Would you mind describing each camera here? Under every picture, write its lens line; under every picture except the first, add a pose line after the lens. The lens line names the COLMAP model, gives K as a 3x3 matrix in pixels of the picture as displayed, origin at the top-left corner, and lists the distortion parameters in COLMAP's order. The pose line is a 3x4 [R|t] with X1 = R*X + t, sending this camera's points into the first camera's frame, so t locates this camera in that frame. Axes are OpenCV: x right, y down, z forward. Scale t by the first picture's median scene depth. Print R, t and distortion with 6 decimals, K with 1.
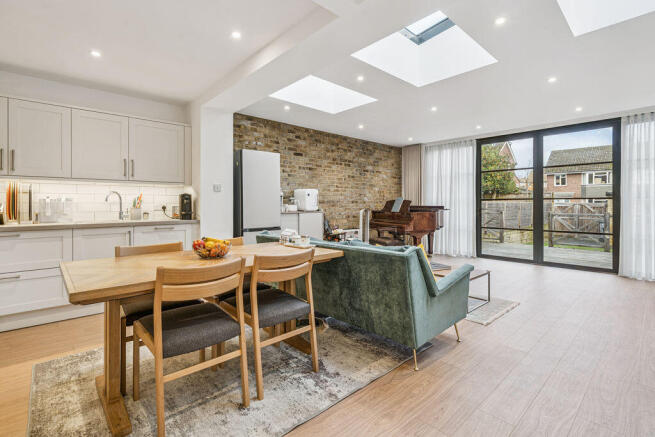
lens RADIAL K [[306.7, 0, 324.9], [0, 306.7, 202.3], [0, 0, 1]] dist [0.003649, 0.000629]
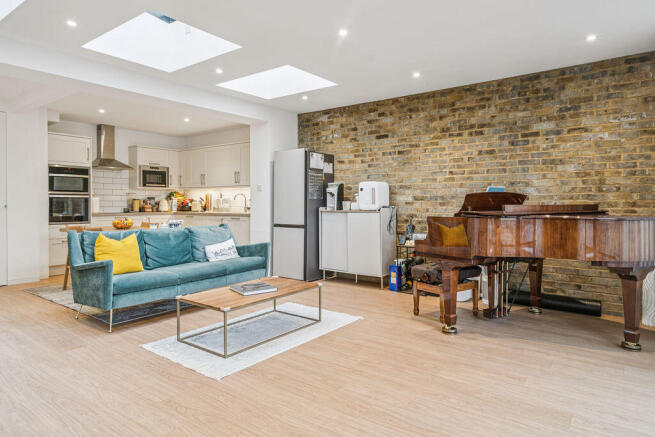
lens RADIAL K [[404.0, 0, 334.6], [0, 404.0, 203.0], [0, 0, 1]] dist [0.006411, 0.000316]
pose [[0.193717, 0.003040, -0.981053, 1.182681], [0.006110, 0.999972, 0.004305, 0.006210], [0.981039, -0.006828, 0.193693, 0.916861]]
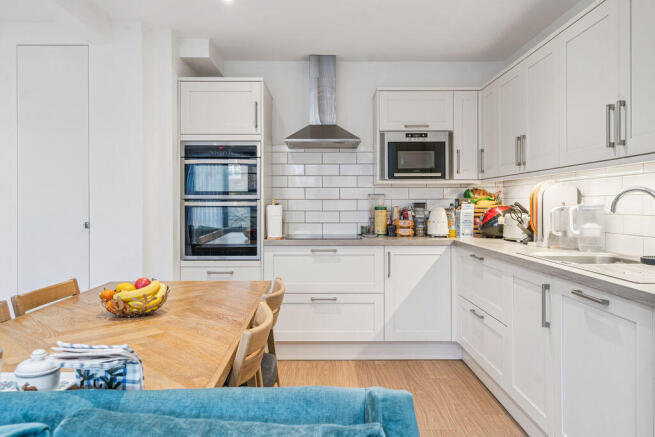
lens RADIAL K [[459.0, 0, 325.2], [0, 459.0, 206.5], [0, 0, 1]] dist [0.007444, 0.000406]
pose [[-0.679788, 0.004407, -0.733396, 0.010033], [0.008807, 0.999959, -0.002154, -0.009790], [0.733356, -0.007923, -0.679799, 0.950356]]
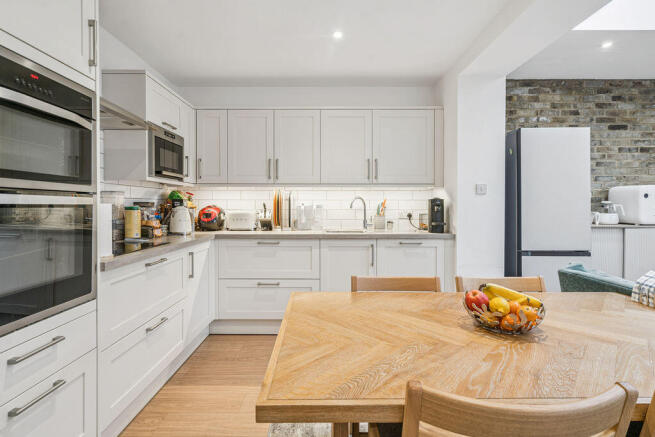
lens RADIAL K [[319.3, 0, 322.6], [0, 319.3, 208.1], [0, 0, 1]] dist [0.004201, -0.000424]
pose [[0.738738, 0.008699, -0.673937, -0.120125], [0.001635, 0.999891, 0.014698, -0.014531], [0.673991, -0.011960, 0.738643, 0.212036]]
